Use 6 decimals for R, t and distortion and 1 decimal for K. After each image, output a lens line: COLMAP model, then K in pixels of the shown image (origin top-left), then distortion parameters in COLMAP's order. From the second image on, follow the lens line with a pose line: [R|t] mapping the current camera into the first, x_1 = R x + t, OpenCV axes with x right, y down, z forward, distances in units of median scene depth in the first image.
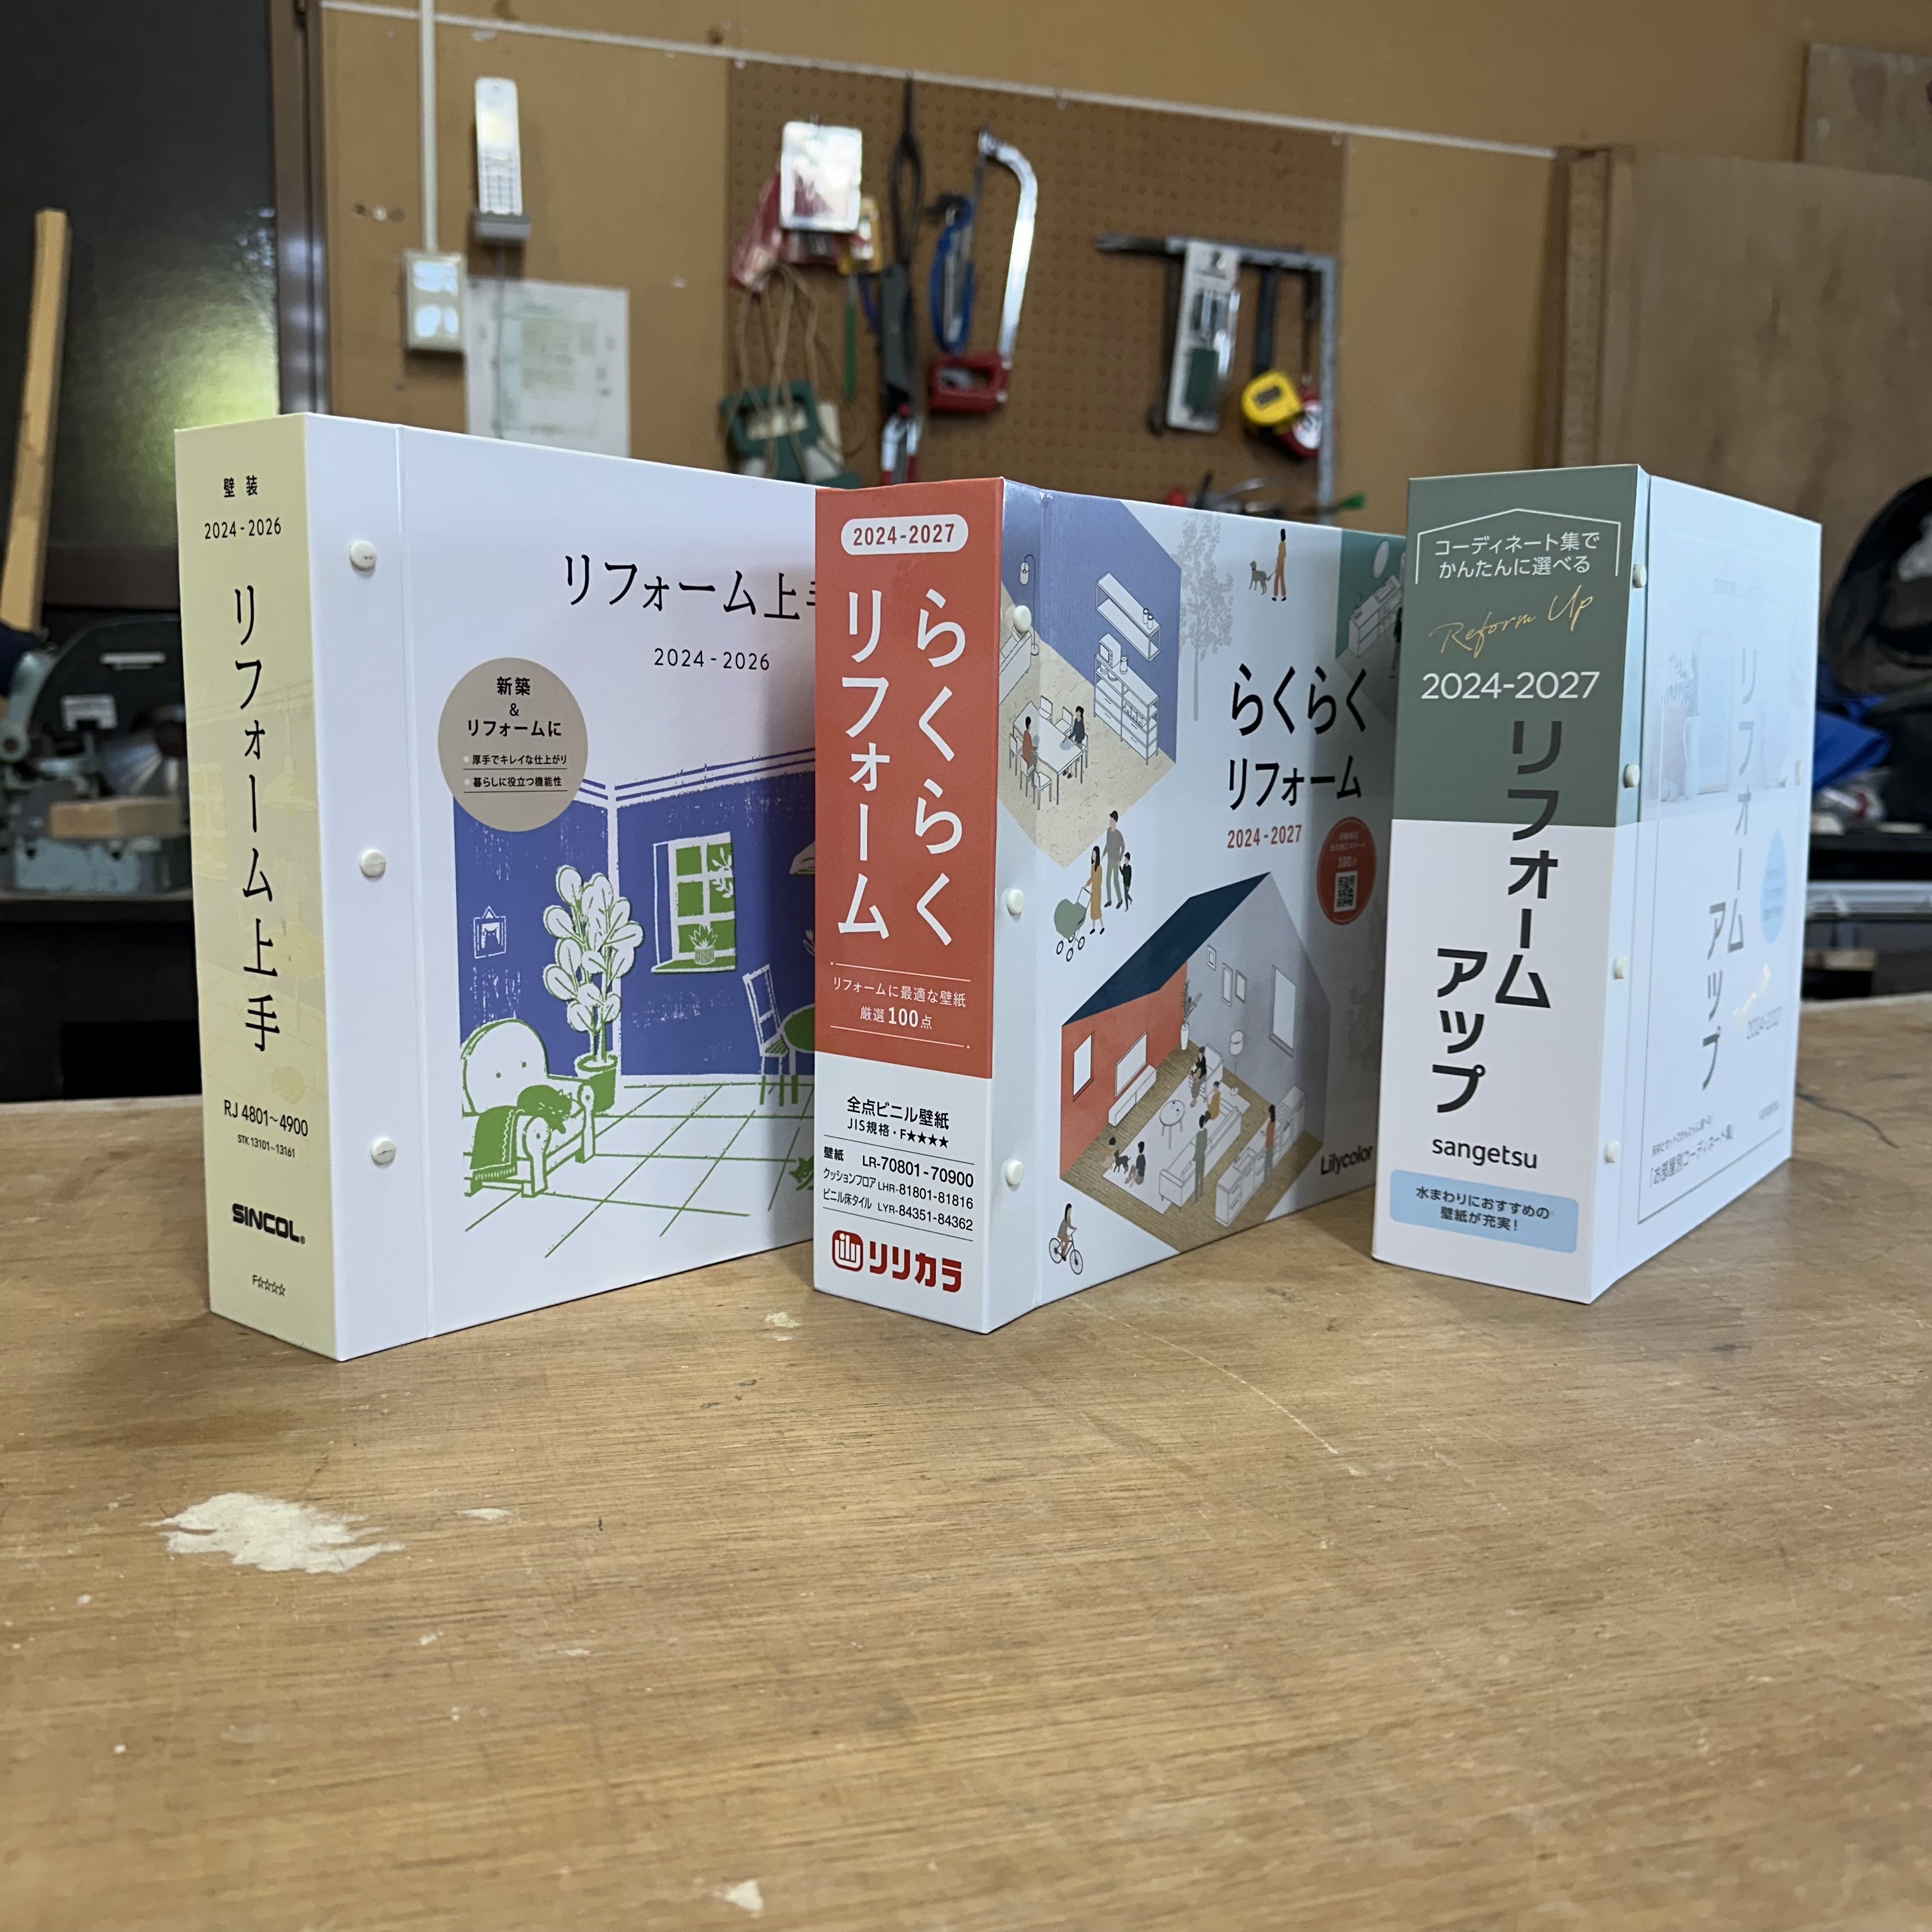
lens RADIAL K [[1802.8, 0, 975.4], [0, 1802.8, 969.1], [0, 0, 1]] dist [-0.015407, 0.000000]
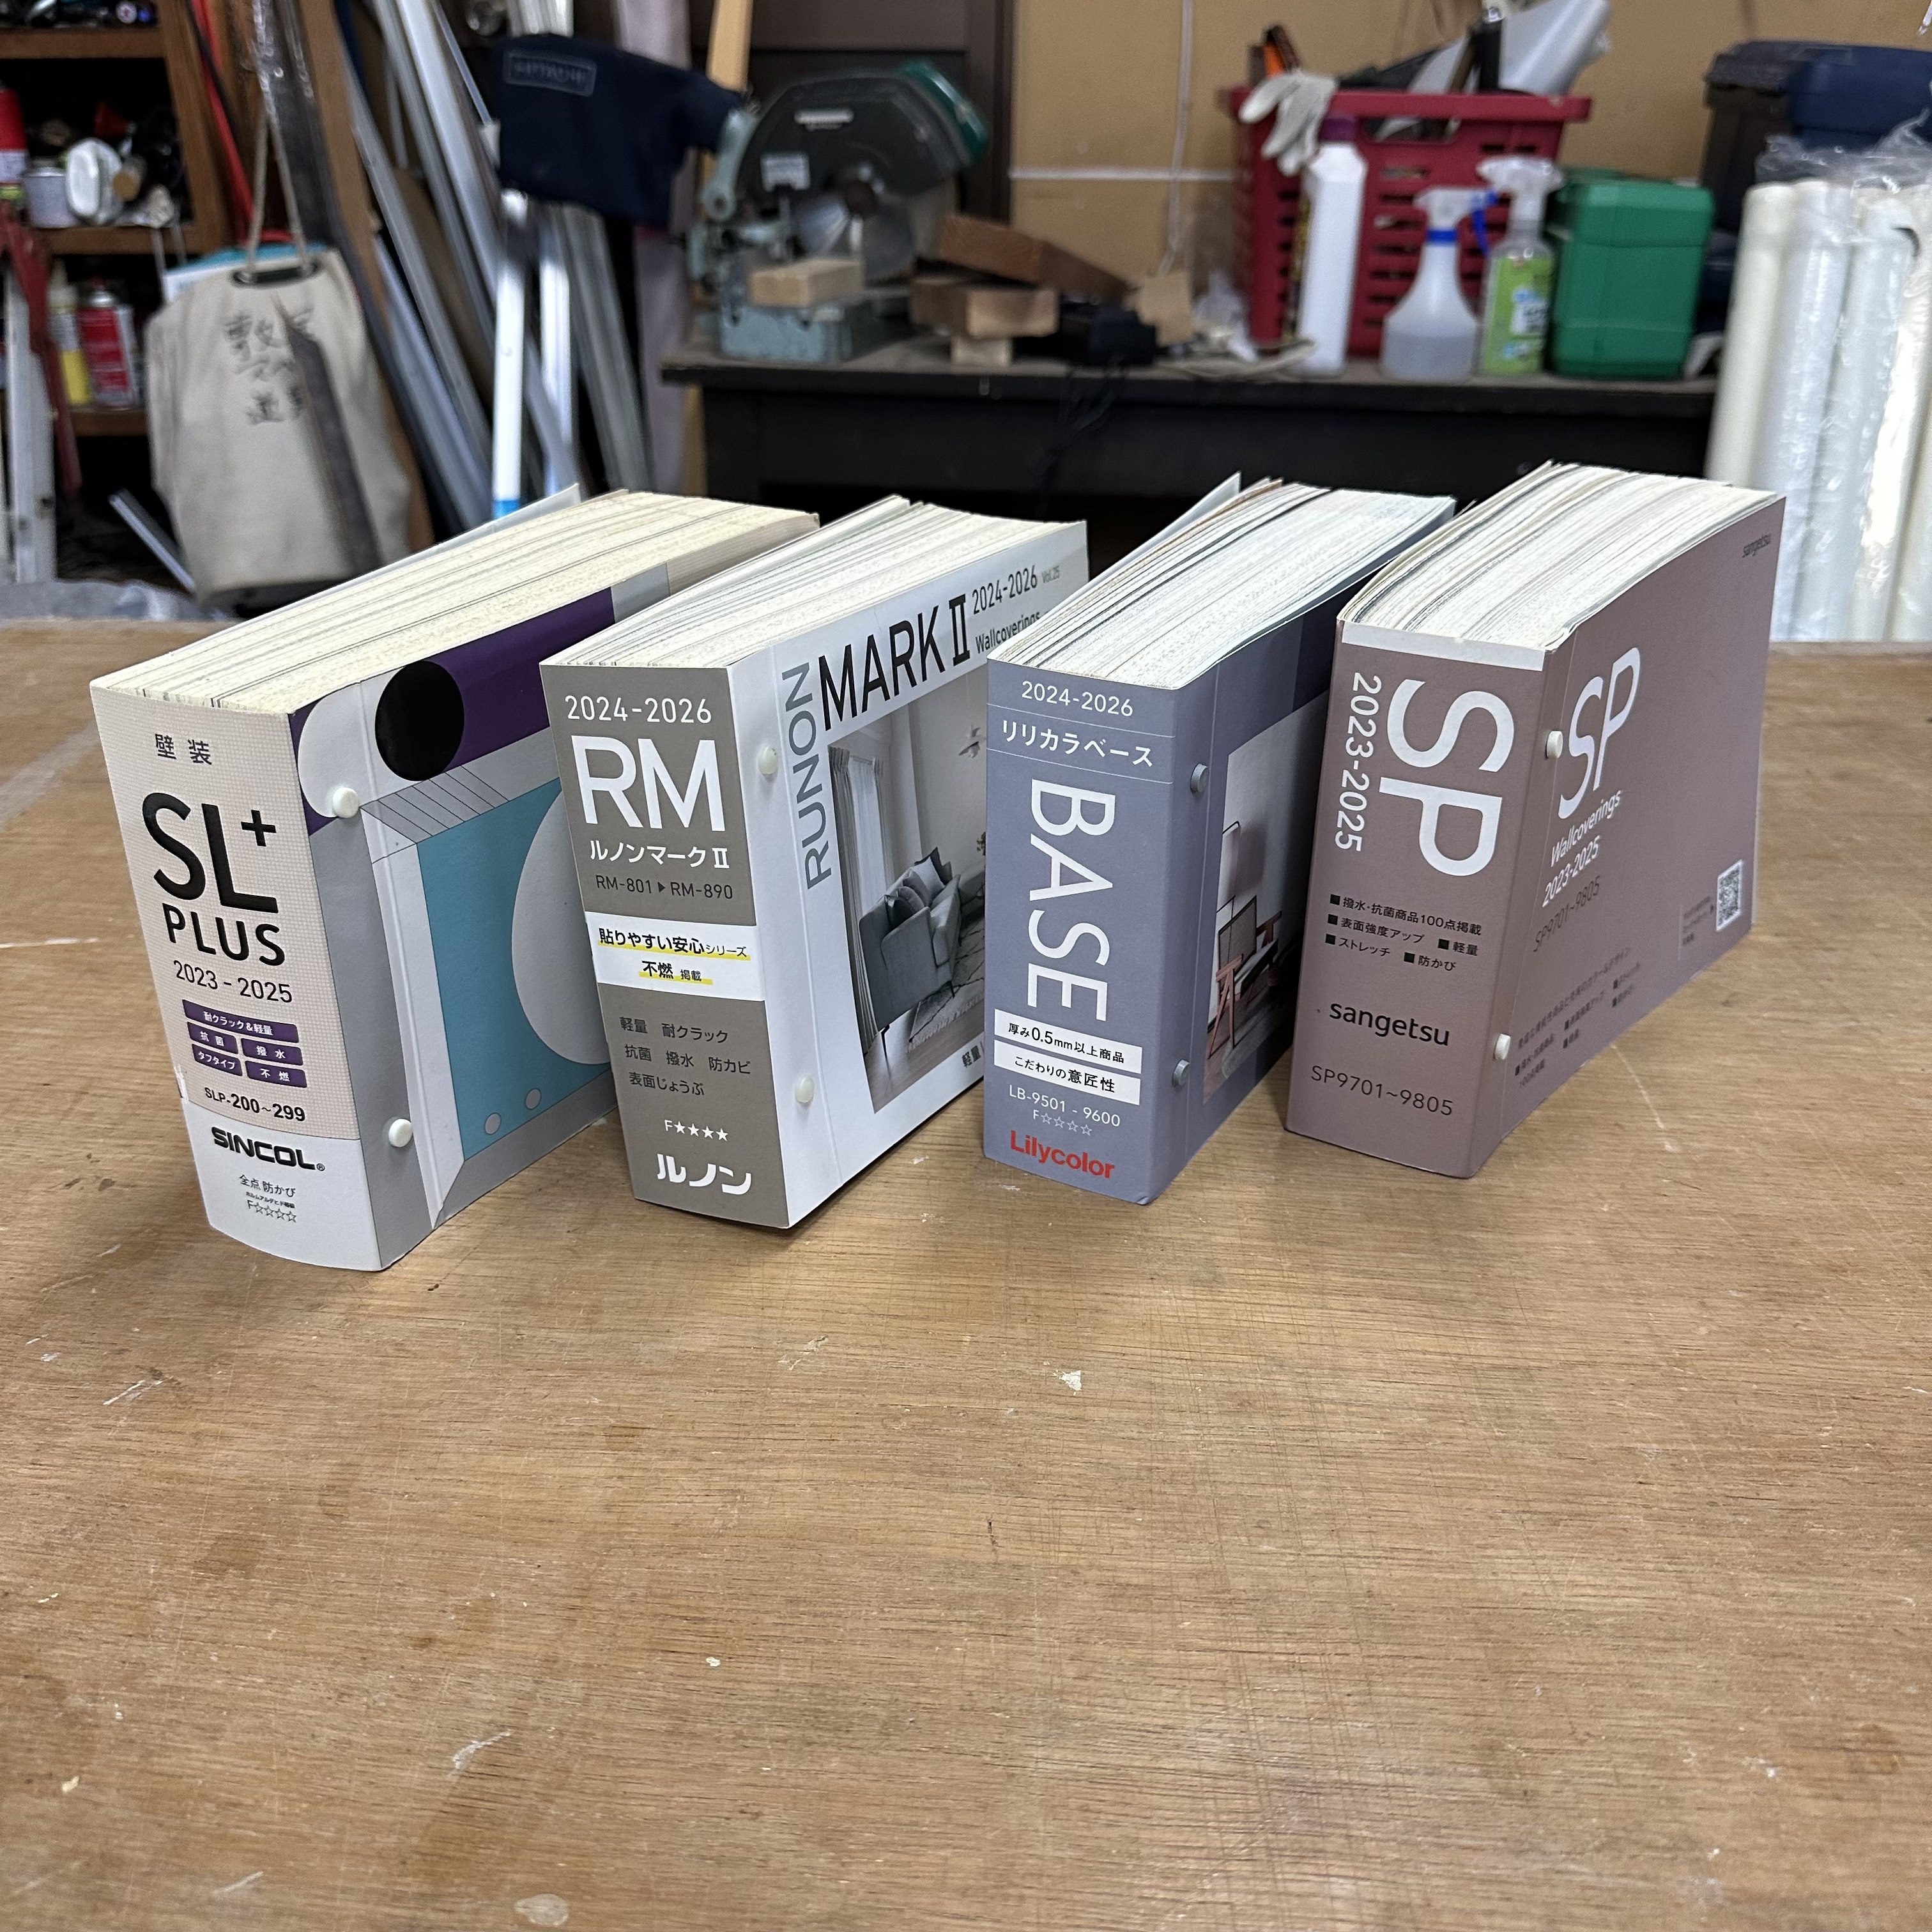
lens RADIAL K [[1802.8, 0, 959.6], [0, 1802.8, 963.5], [0, 0, 1]] dist [-0.015407, 0.000000]
pose [[0.929865, 0.148262, -0.336703, 0.183513], [-0.037881, 0.948923, 0.313226, -0.224263], [0.365945, -0.278504, 0.887987, -0.229314]]
